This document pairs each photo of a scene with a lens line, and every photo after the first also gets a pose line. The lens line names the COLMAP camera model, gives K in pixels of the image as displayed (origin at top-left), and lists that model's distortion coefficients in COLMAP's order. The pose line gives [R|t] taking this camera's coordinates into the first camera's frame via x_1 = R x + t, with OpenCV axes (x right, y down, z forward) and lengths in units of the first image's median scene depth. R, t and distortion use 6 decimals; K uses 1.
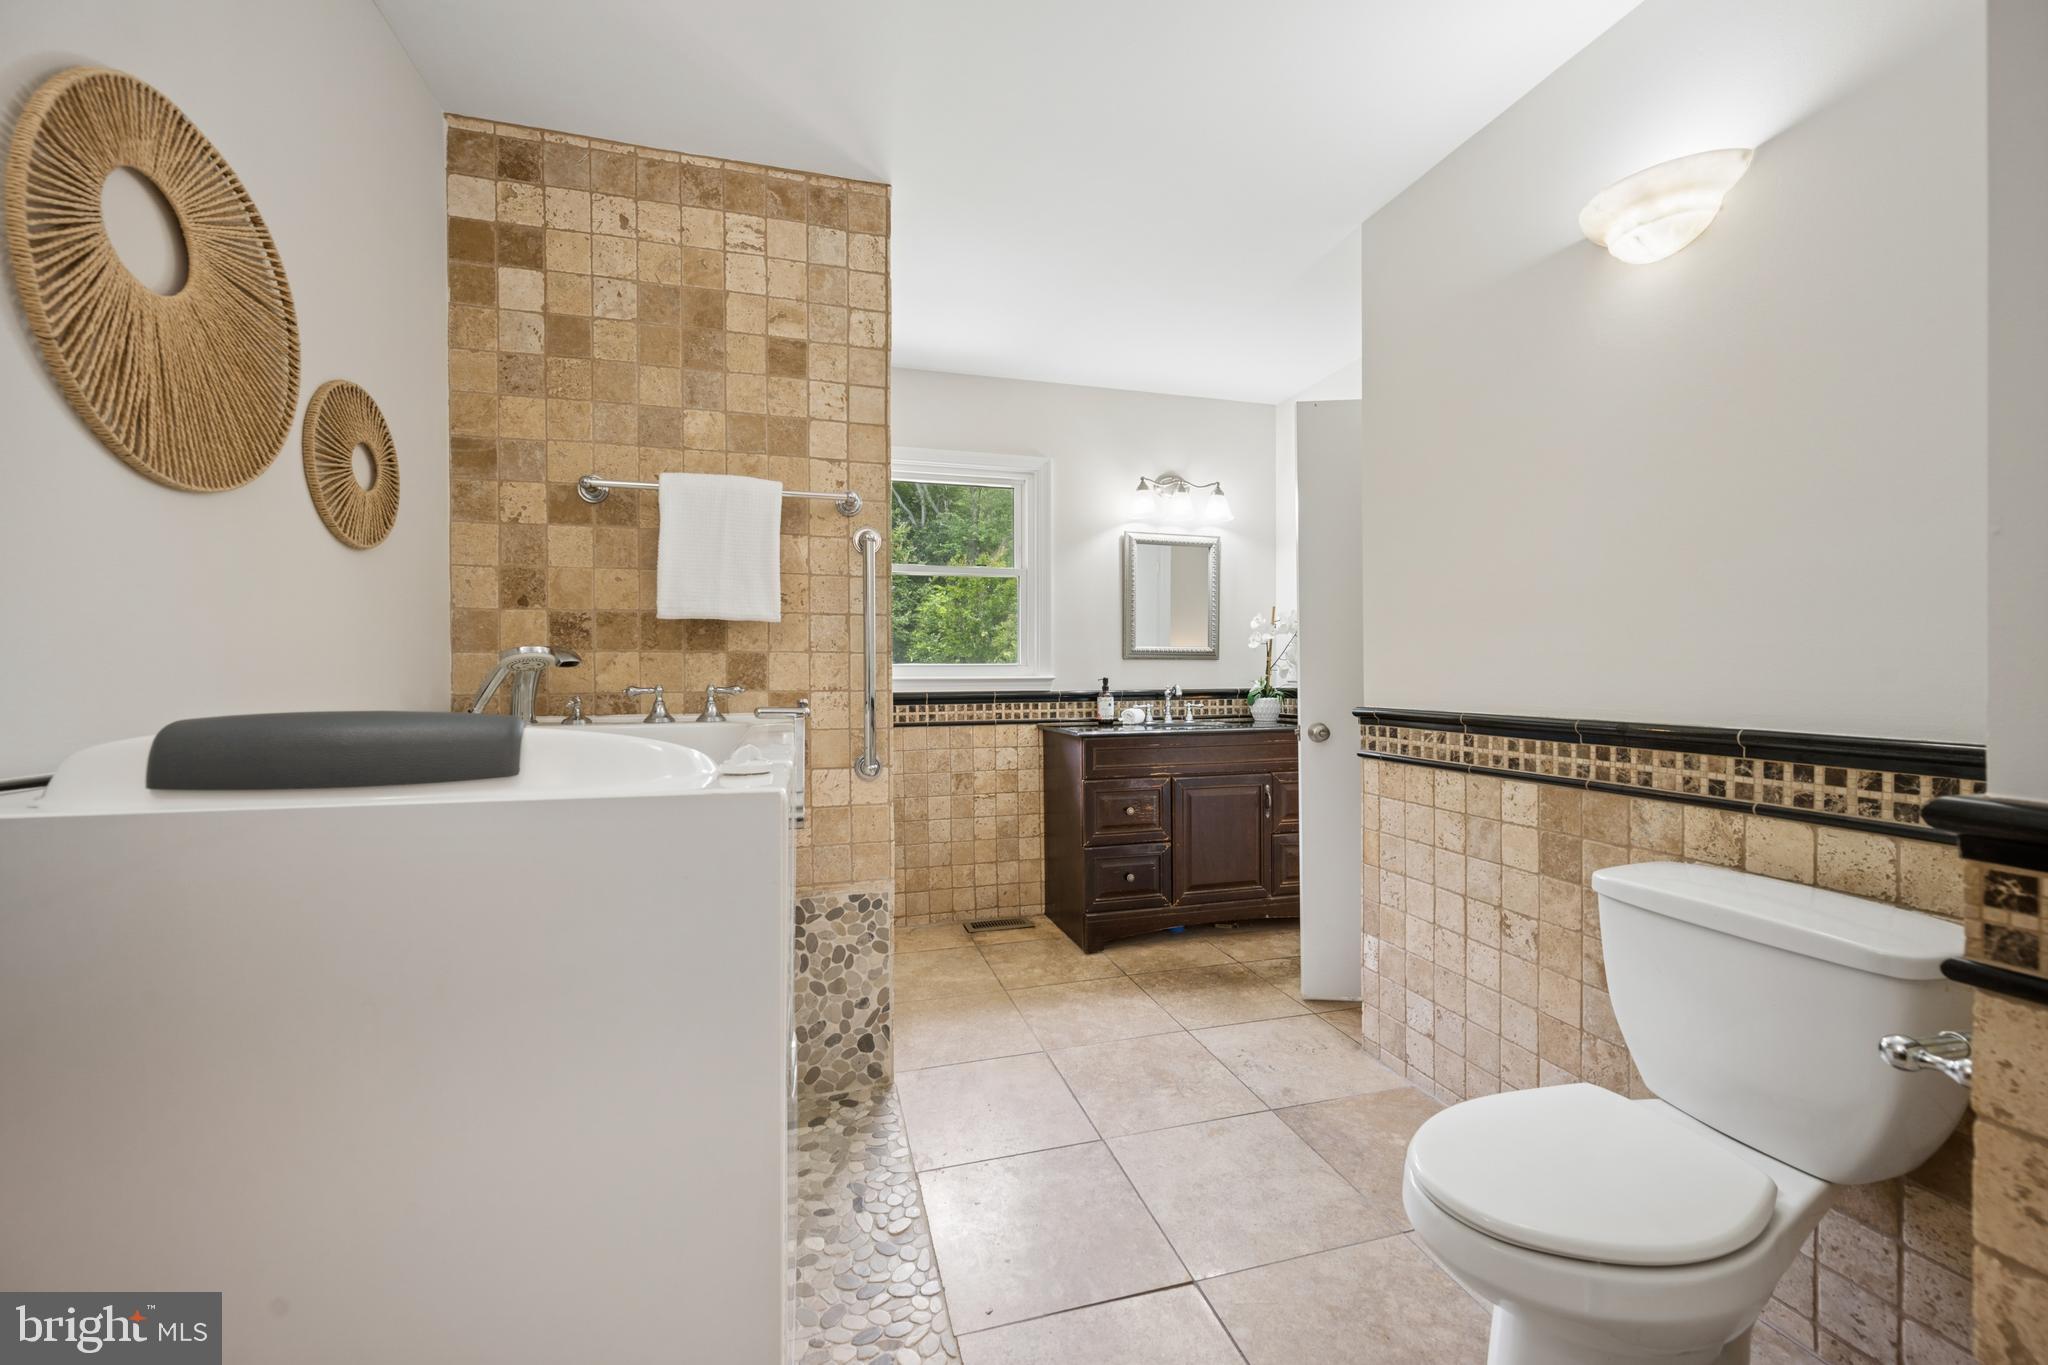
lens RADIAL K [[827.5, 0, 1028.1], [0, 827.5, 682.4], [0, 0, 1]] dist [0.000065, -0.000080]
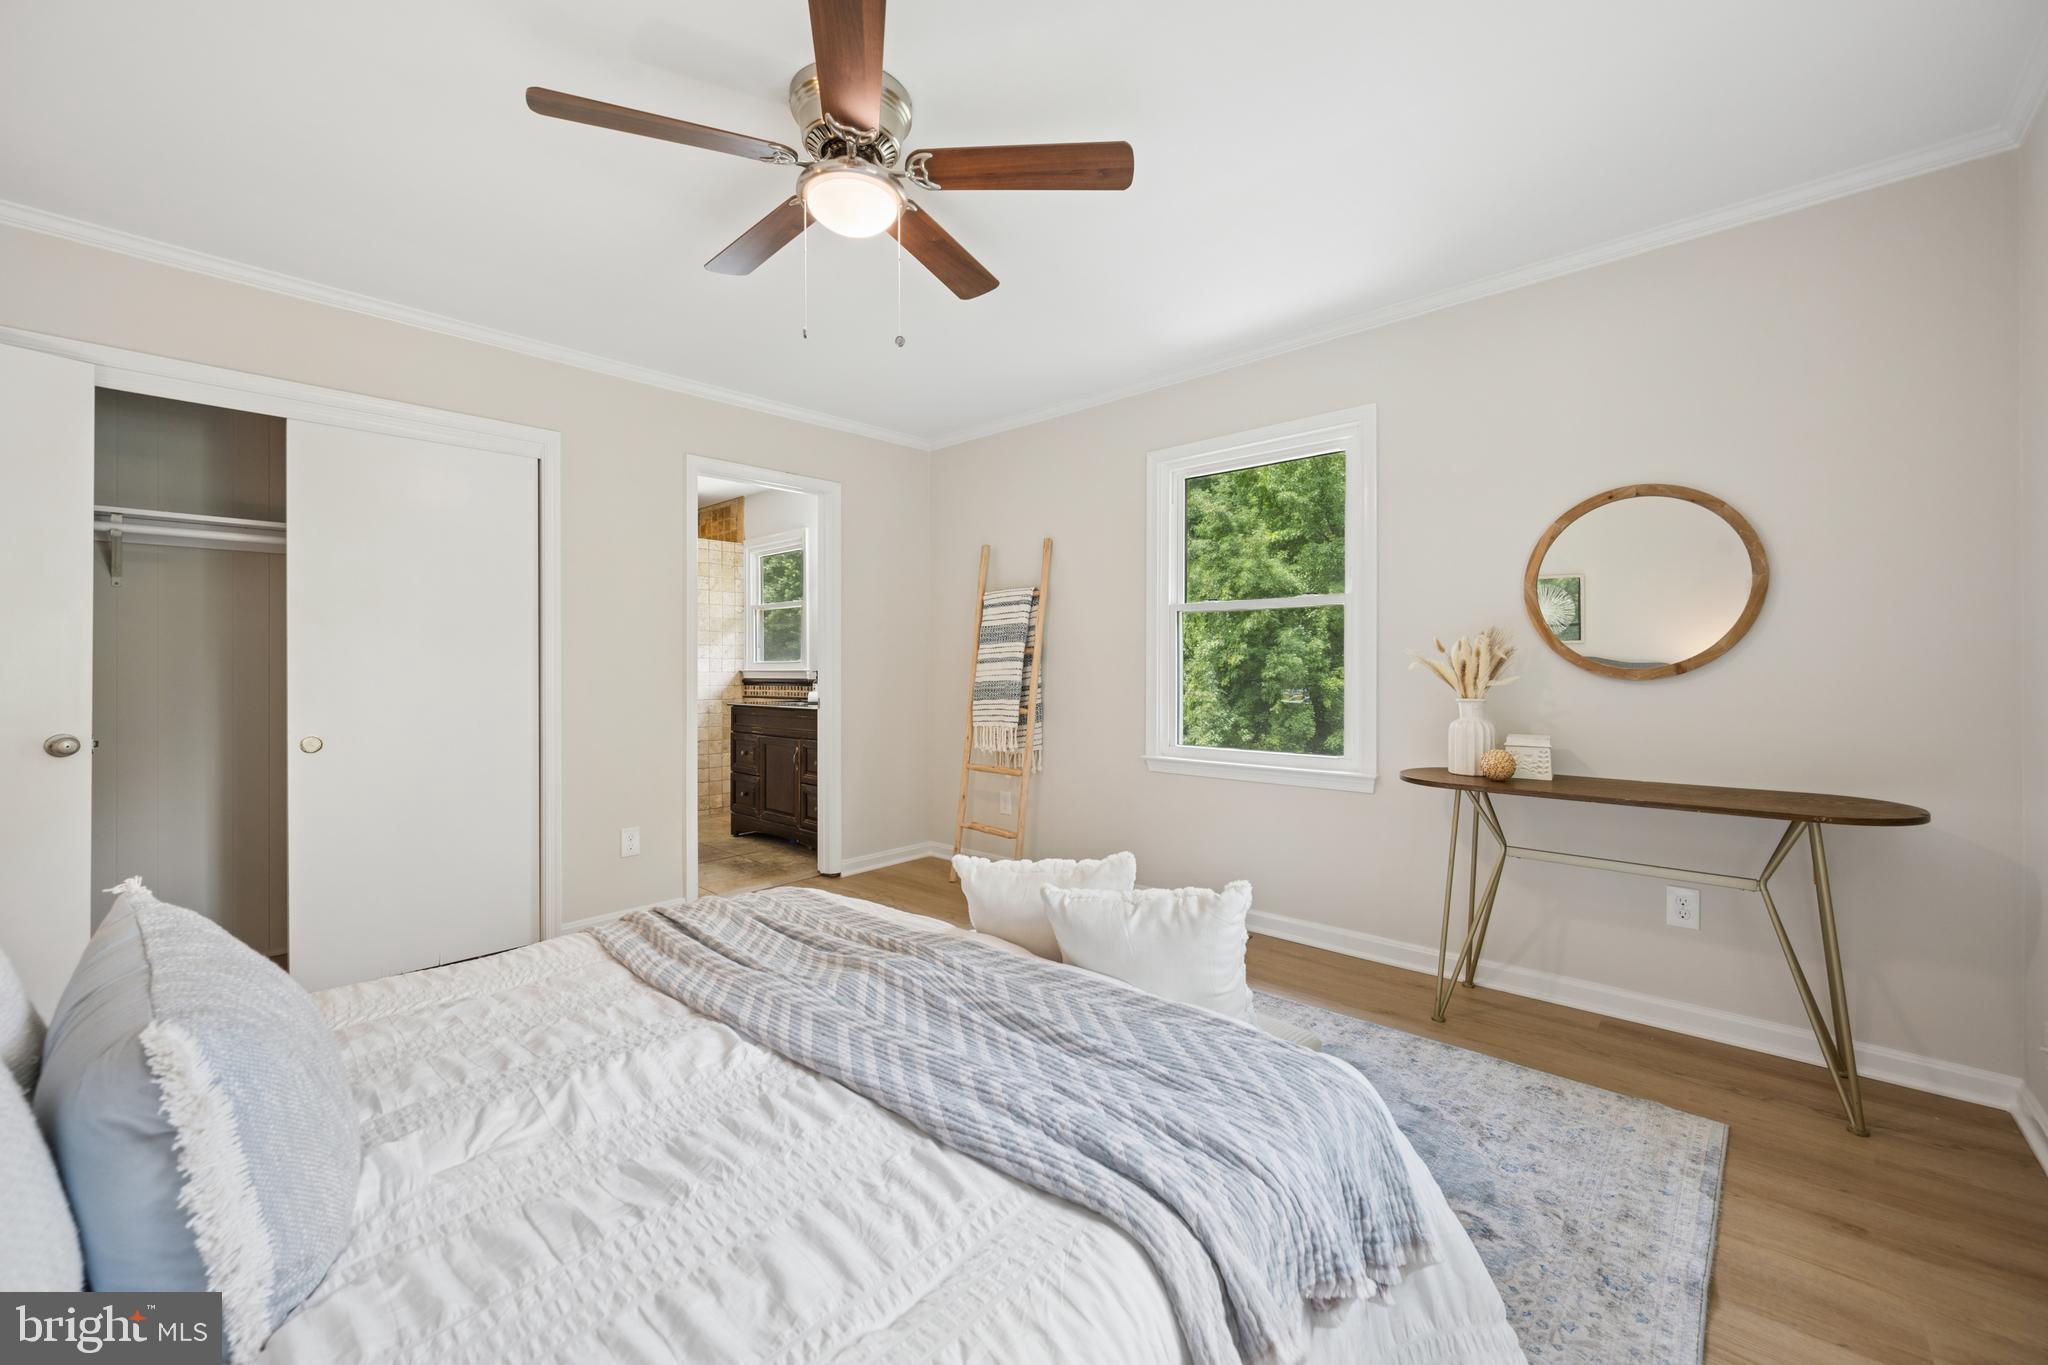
lens RADIAL K [[804.1, 0, 1021.1], [0, 804.1, 668.9], [0, 0, 1]] dist [-0.000621, -0.000377]
pose [[0.521636, 0.003441, -0.853161, 1.537897], [-0.020672, 0.999749, -0.008607, -0.004562], [0.852918, 0.022126, 0.521577, 0.569515]]
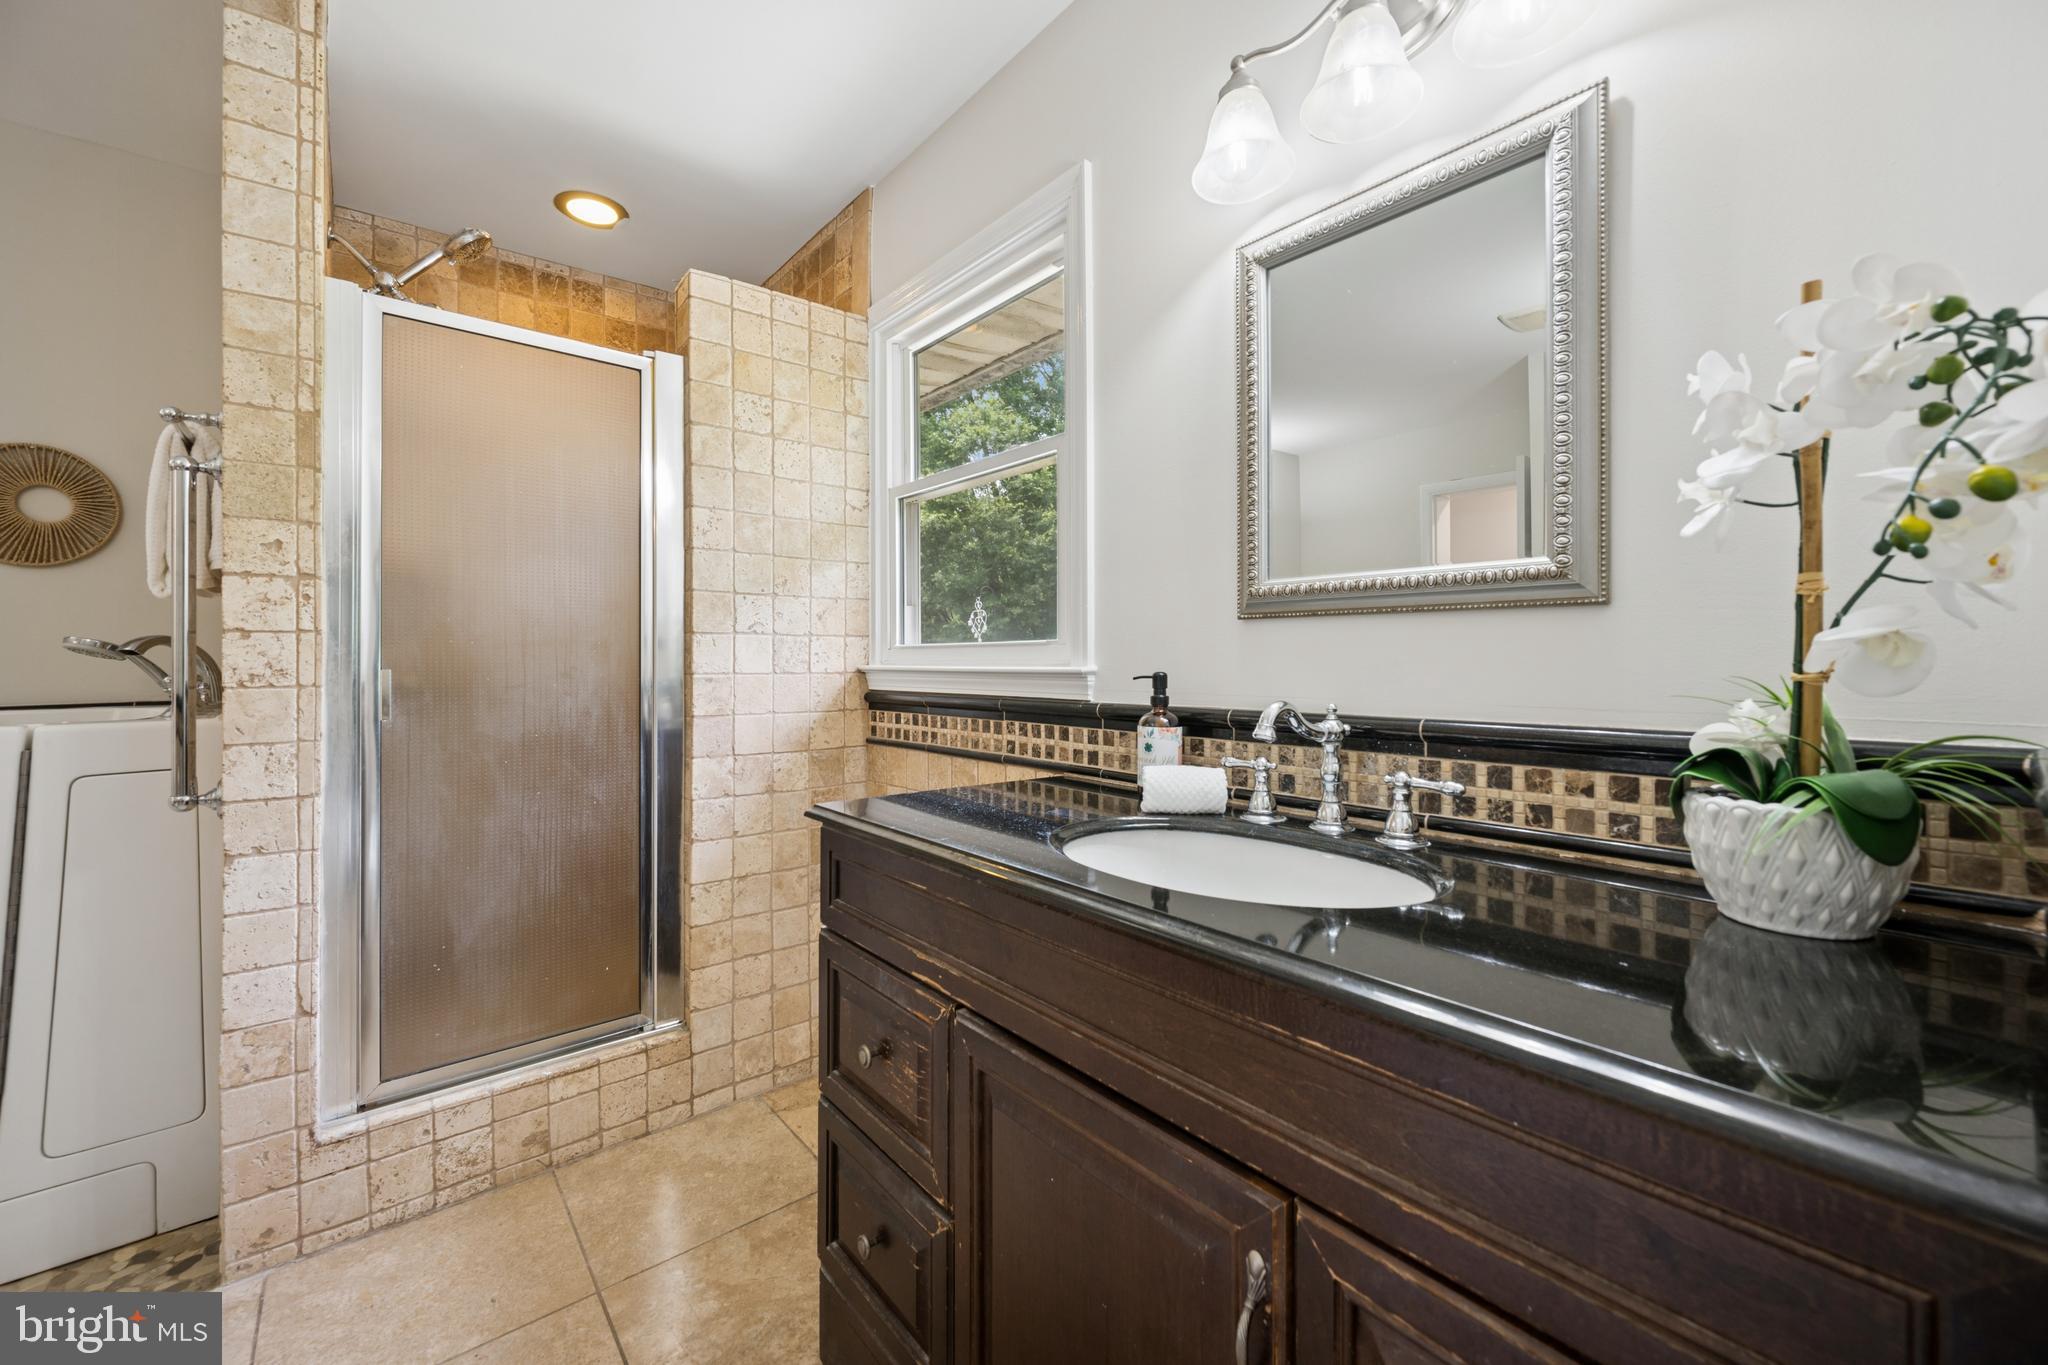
lens RADIAL K [[804.1, 0, 1021.1], [0, 804.1, 668.9], [0, 0, 1]] dist [-0.000621, -0.000377]
pose [[0.396850, 0.006502, -0.917861, 0.404967], [-0.023751, 0.999713, -0.003188, -0.004375], [0.917576, 0.023065, 0.396890, 0.816058]]
